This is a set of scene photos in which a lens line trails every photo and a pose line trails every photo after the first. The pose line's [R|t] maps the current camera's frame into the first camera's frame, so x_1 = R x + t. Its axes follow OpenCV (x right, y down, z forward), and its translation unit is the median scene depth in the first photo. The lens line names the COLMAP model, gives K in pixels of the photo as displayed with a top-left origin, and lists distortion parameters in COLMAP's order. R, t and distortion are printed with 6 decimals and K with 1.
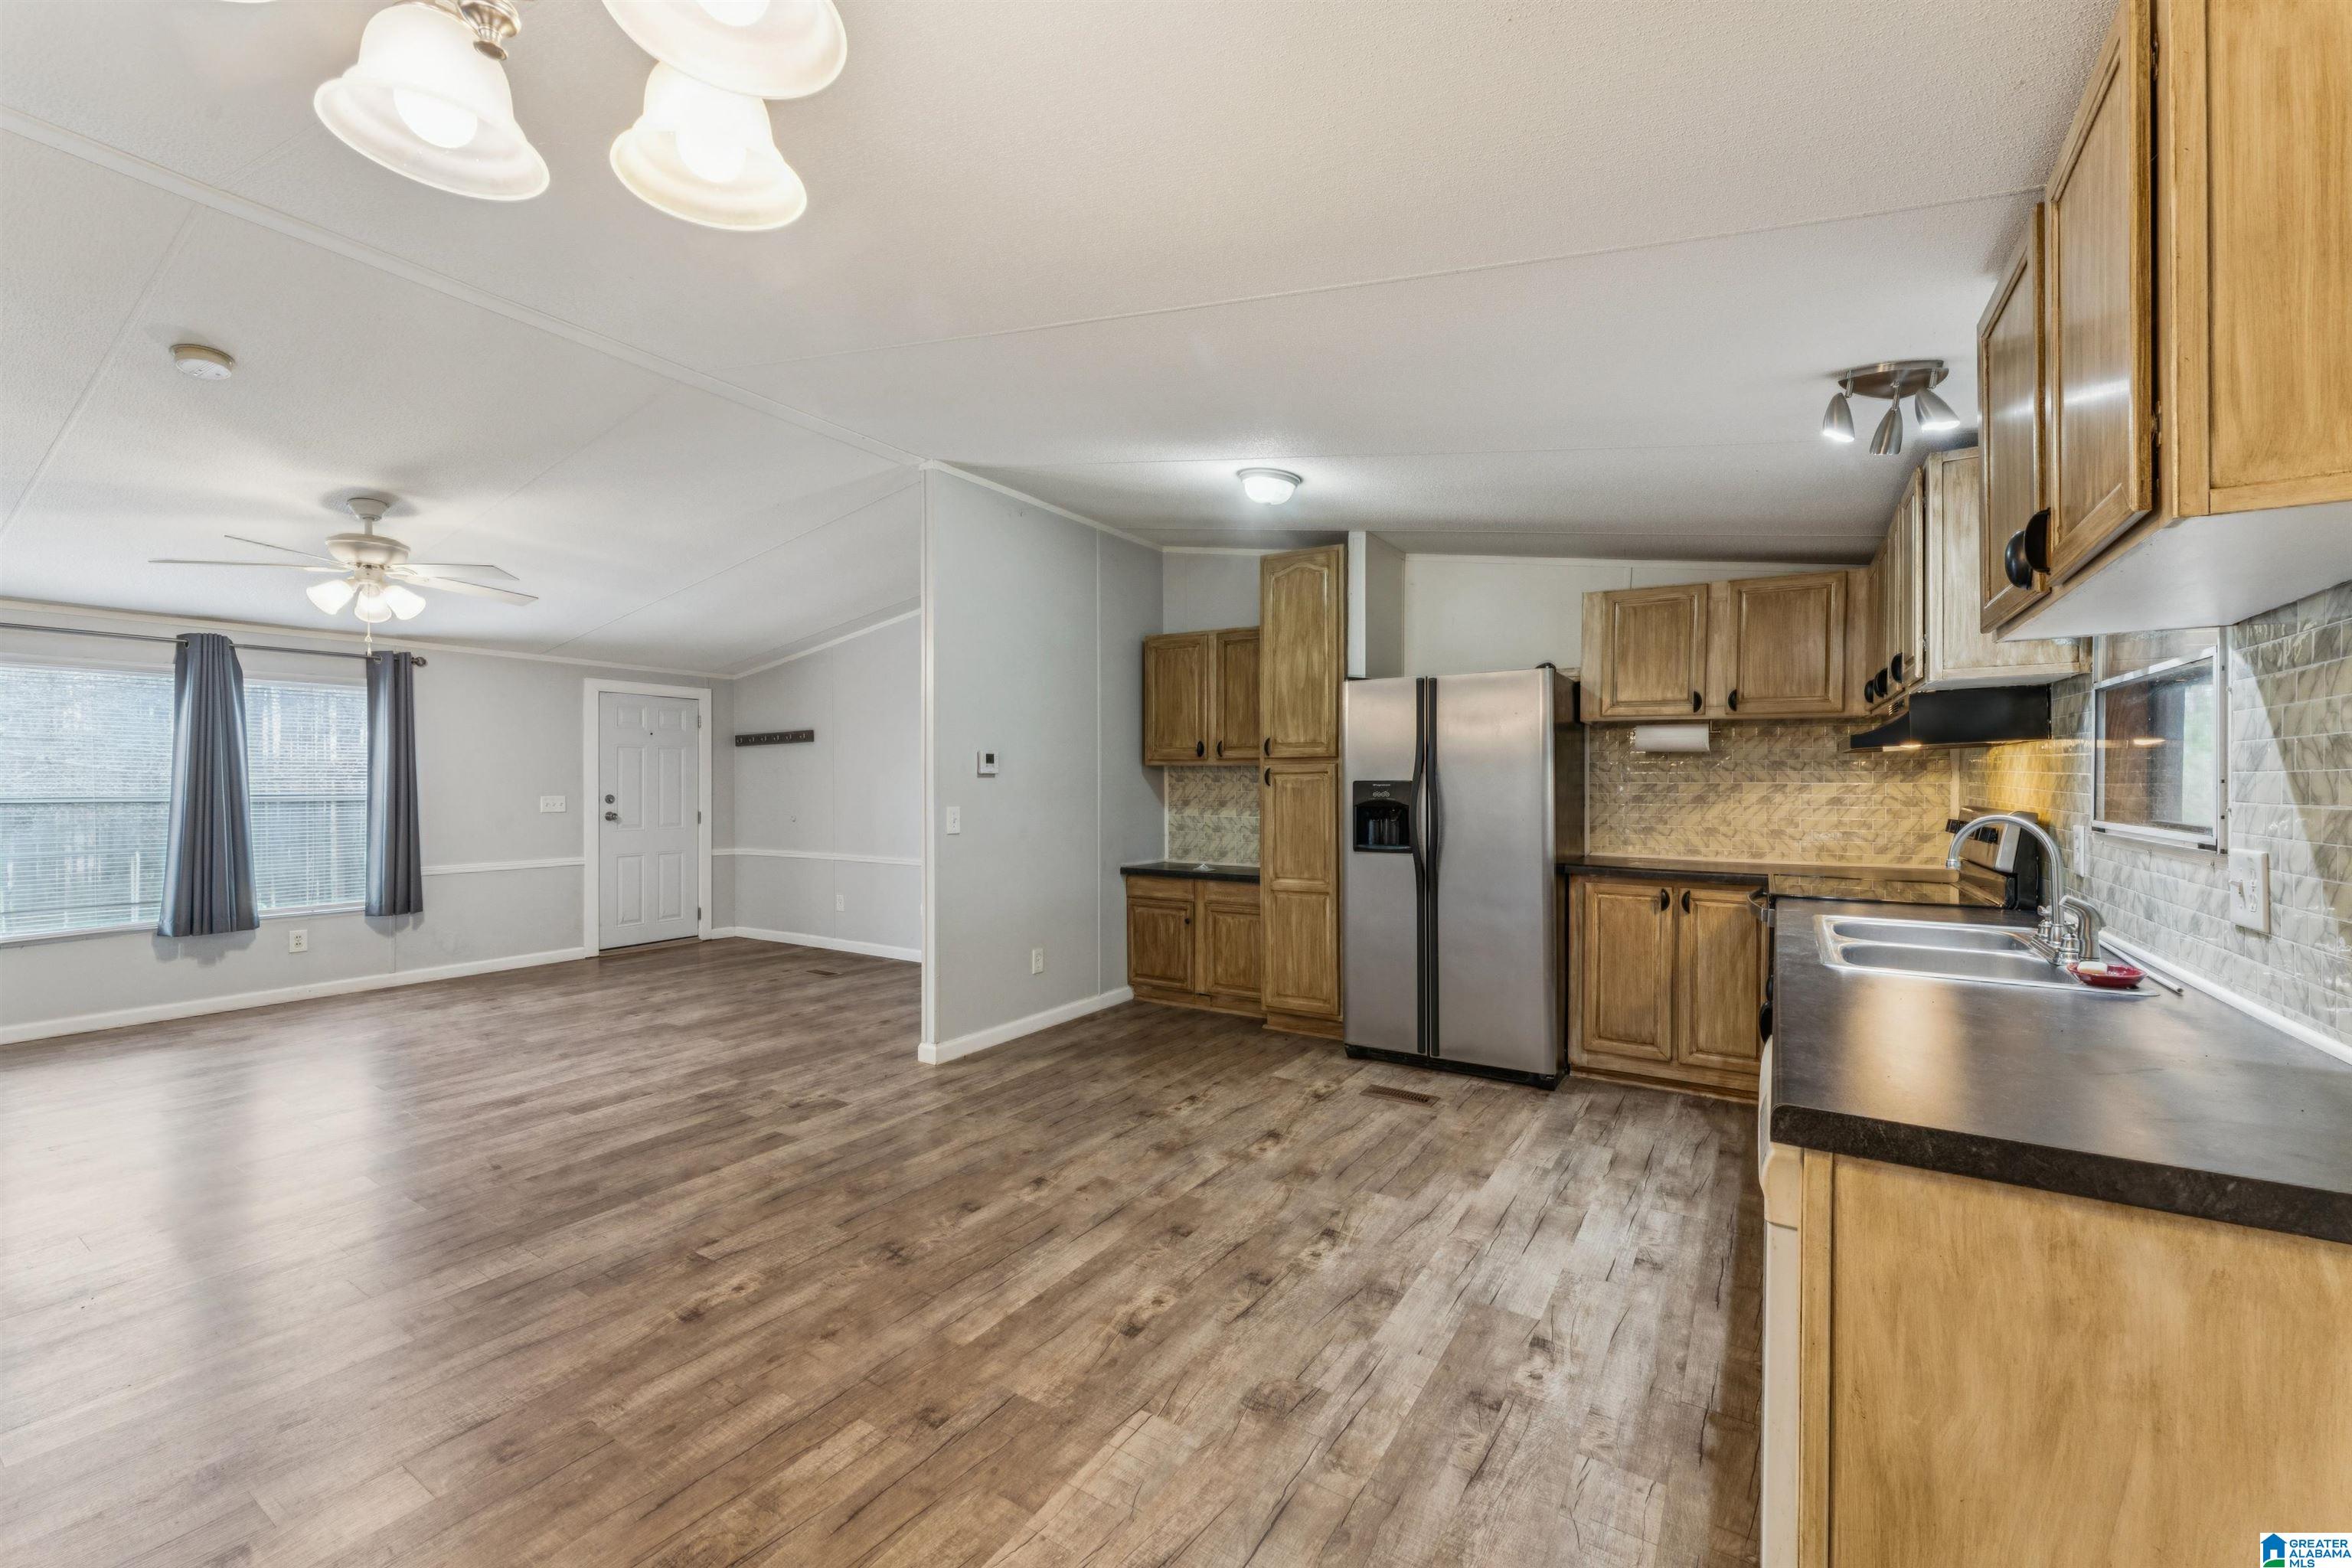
lens RADIAL K [[945.4, 0, 1176.0], [0, 945.4, 784.0], [0, 0, 1]] dist [0.002164, -0.000203]
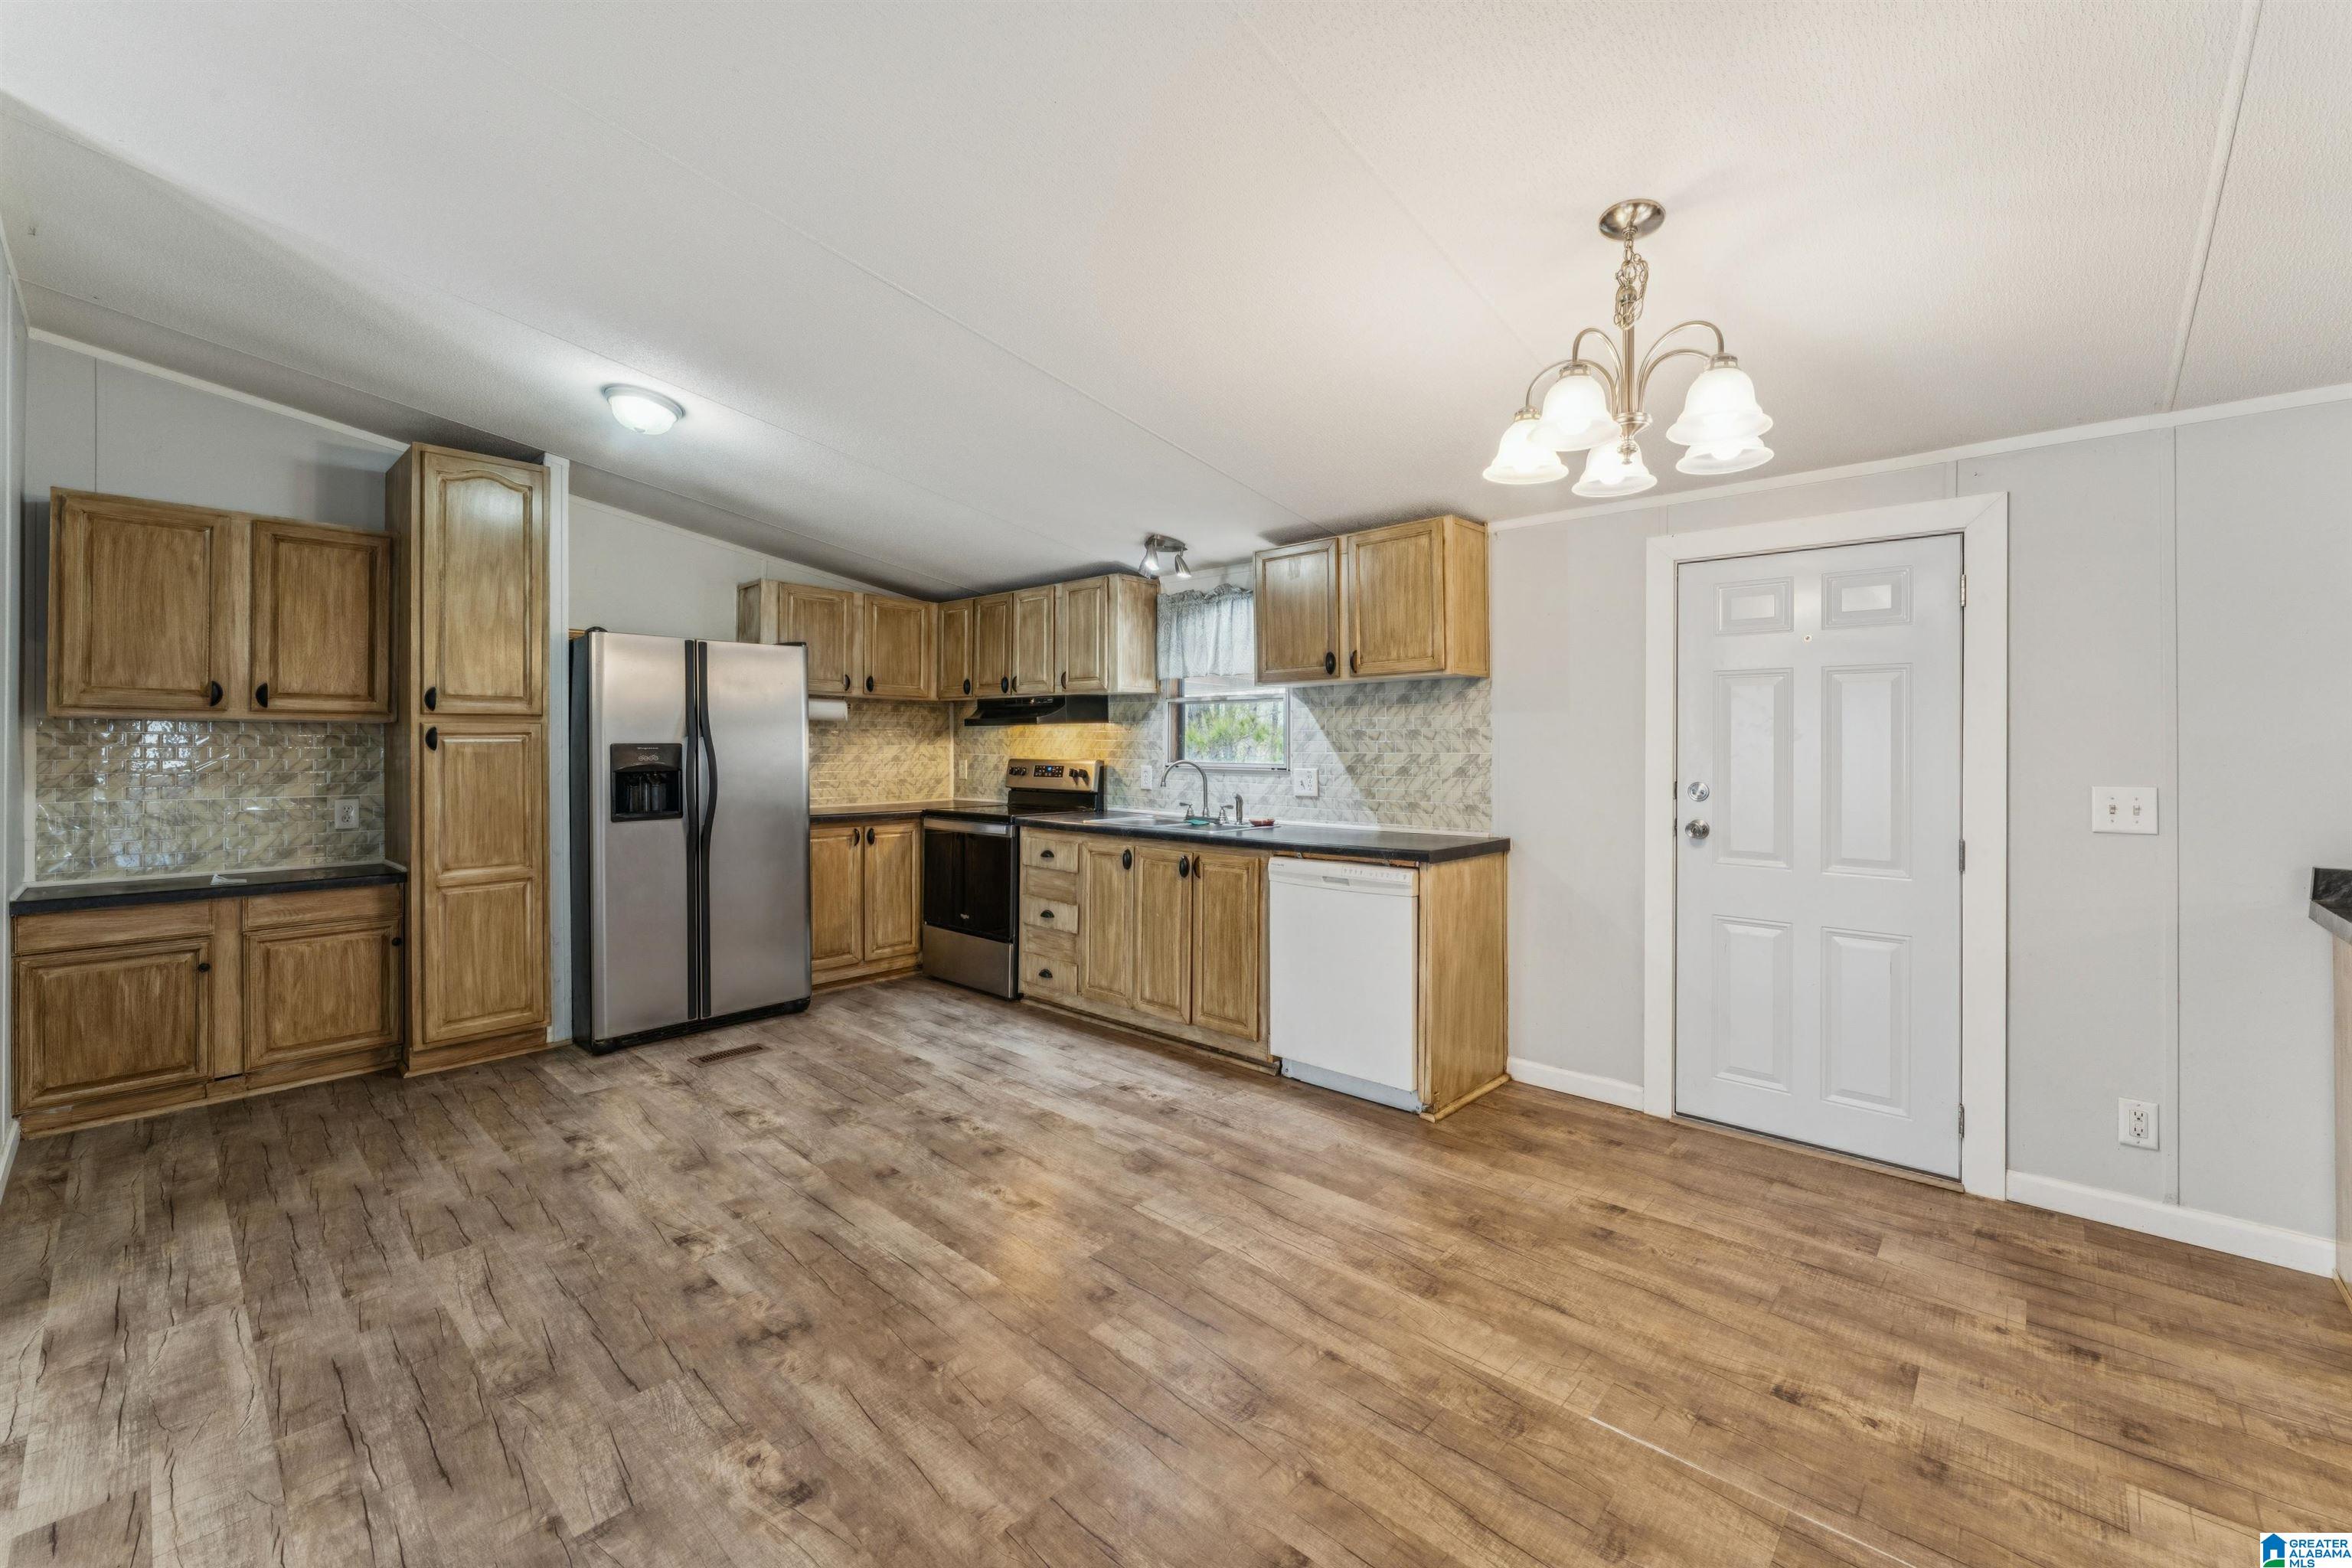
lens RADIAL K [[963.1, 0, 1174.3], [0, 963.1, 741.7], [0, 0, 1]] dist [0.000629, -0.000139]
pose [[0.173747, 0.003286, 0.984785, -0.782975], [0.002804, 0.999989, -0.003831, -0.000490], [-0.984786, 0.003427, 0.173736, 0.394228]]
